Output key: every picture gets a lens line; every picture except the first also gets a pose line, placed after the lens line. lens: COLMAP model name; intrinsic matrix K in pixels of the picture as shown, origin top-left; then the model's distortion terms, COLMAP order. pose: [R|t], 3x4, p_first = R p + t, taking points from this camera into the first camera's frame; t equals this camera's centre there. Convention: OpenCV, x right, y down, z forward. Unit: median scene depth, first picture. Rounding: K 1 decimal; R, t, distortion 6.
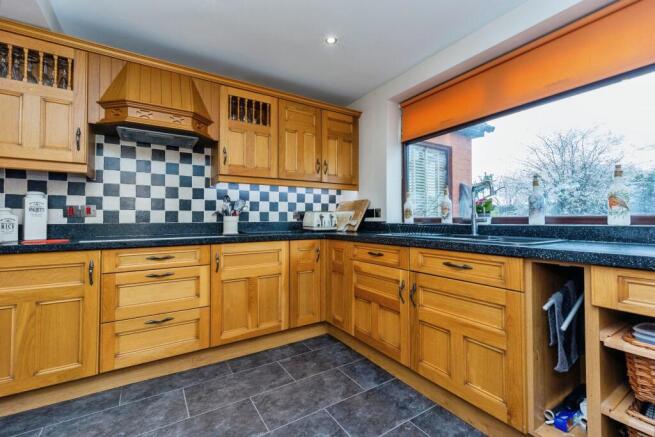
lens RADIAL K [[281.7, 0, 326.9], [0, 281.7, 216.7], [0, 0, 1]] dist [0.018325, 0.000178]
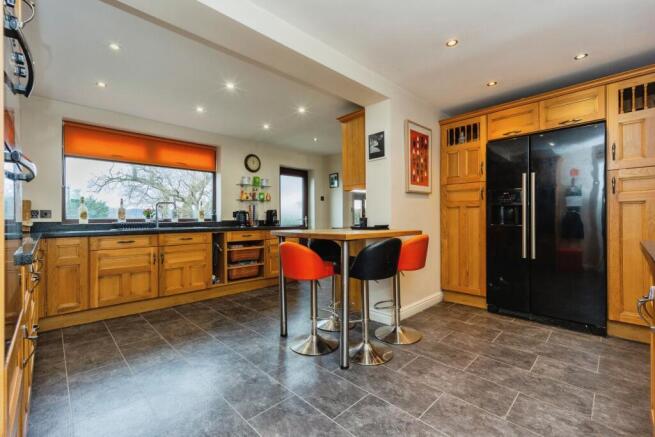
lens RADIAL K [[281.7, 0, 325.4], [0, 281.7, 221.0], [0, 0, 1]] dist [0.018325, 0.000178]
pose [[-0.217282, 0.010687, 0.976050, -1.776476], [0.000408, 0.999941, -0.010858, 0.041211], [-0.976109, -0.001961, -0.217274, 0.307561]]
